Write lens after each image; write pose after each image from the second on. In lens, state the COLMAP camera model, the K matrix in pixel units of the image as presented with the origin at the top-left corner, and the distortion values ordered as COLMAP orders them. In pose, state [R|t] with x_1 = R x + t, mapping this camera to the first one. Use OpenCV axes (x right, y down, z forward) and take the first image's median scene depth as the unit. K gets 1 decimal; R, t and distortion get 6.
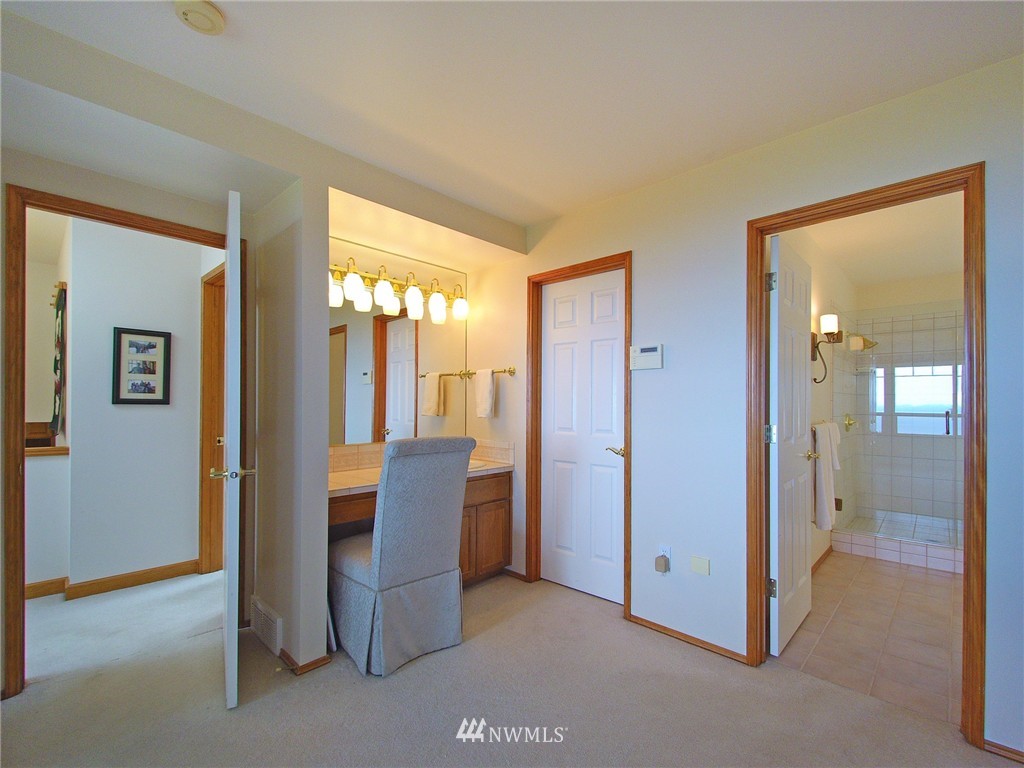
lens RADIAL K [[450.1, 0, 527.3], [0, 450.1, 396.8], [0, 0, 1]] dist [0.030815, -0.016240]
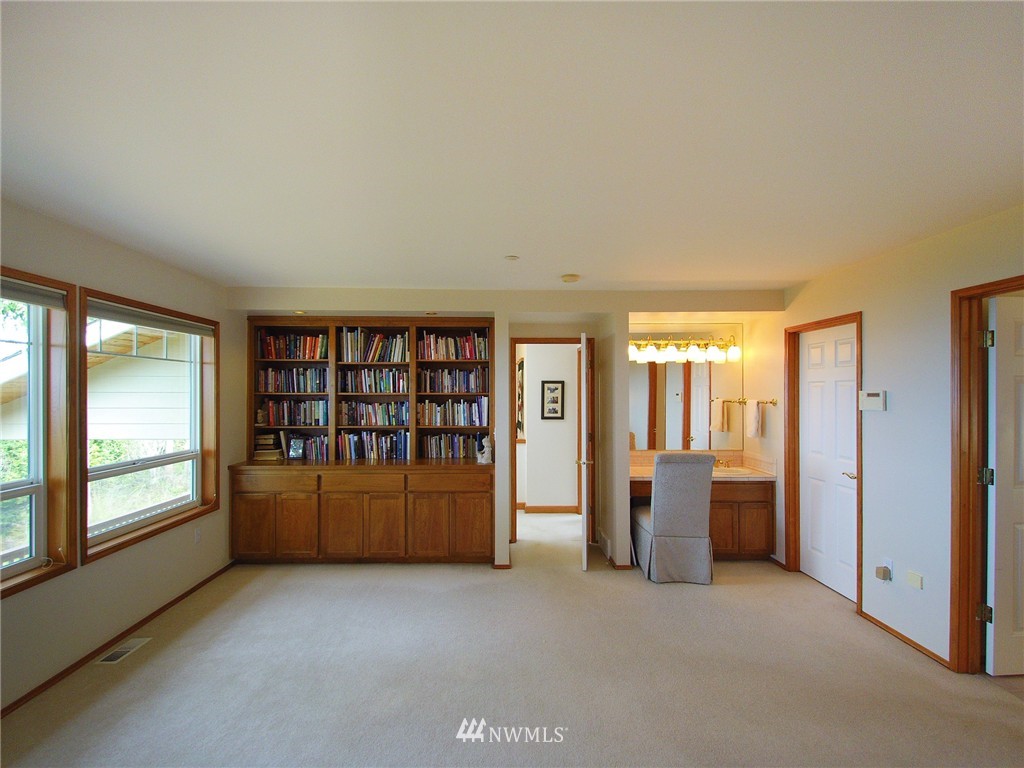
lens RADIAL K [[450.1, 0, 527.3], [0, 450.1, 396.8], [0, 0, 1]] dist [0.030815, -0.016240]
pose [[0.729371, 0.003659, -0.684108, 0.378734], [0.008213, 0.999867, 0.014104, -0.109514], [0.684069, -0.015905, 0.729244, -0.459766]]
